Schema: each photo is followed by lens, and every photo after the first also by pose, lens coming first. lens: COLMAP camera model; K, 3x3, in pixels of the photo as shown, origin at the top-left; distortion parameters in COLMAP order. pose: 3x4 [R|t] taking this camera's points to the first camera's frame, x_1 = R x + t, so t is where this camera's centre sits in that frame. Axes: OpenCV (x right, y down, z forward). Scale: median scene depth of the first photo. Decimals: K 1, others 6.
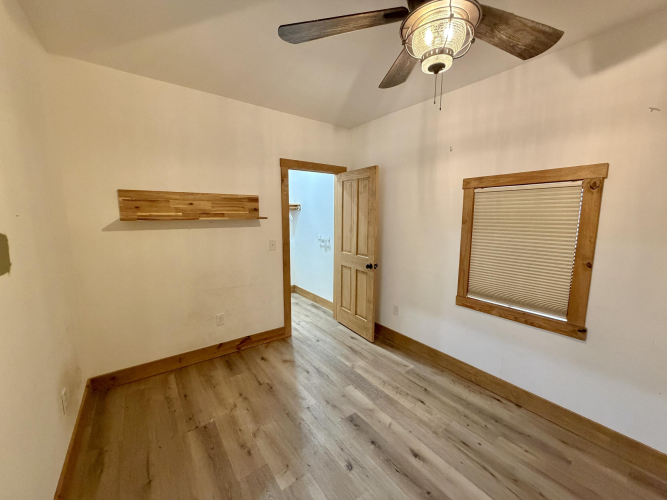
lens RADIAL K [[263.7, 0, 331.8], [0, 263.7, 249.6], [0, 0, 1]] dist [-0.000498, -0.000179]
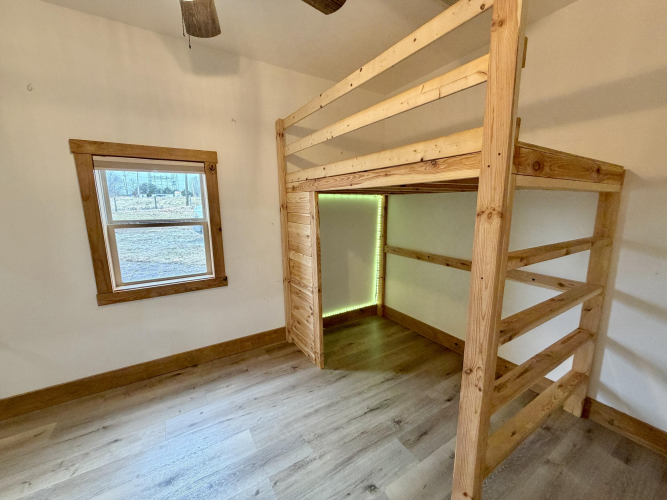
lens RADIAL K [[263.7, 0, 331.8], [0, 263.7, 249.6], [0, 0, 1]] dist [-0.000498, -0.000179]
pose [[0.079150, -0.176070, 0.981190, -0.262712], [0.135753, 0.977013, 0.164369, 0.014831], [-0.987576, 0.120189, 0.101233, 0.283453]]
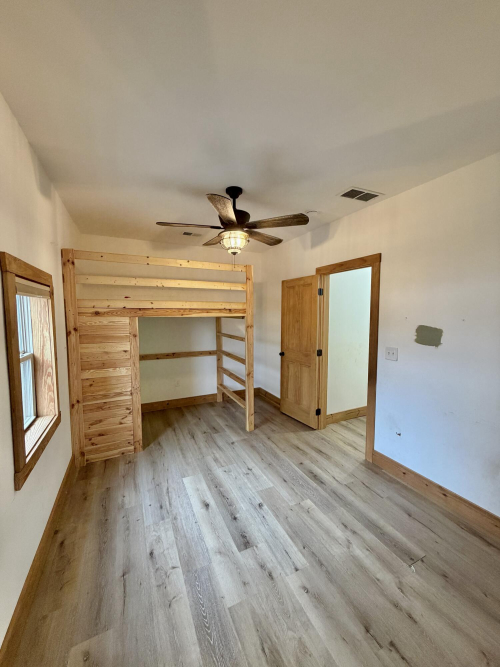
lens RADIAL K [[266.2, 0, 251.3], [0, 266.2, 330.6], [0, 0, 1]] dist [0.000853, 0.000060]
pose [[-0.982951, -0.020976, 0.182667, -0.092622], [0.016507, 0.979392, 0.201293, -0.257063], [-0.183125, 0.200877, -0.962348, 1.724964]]
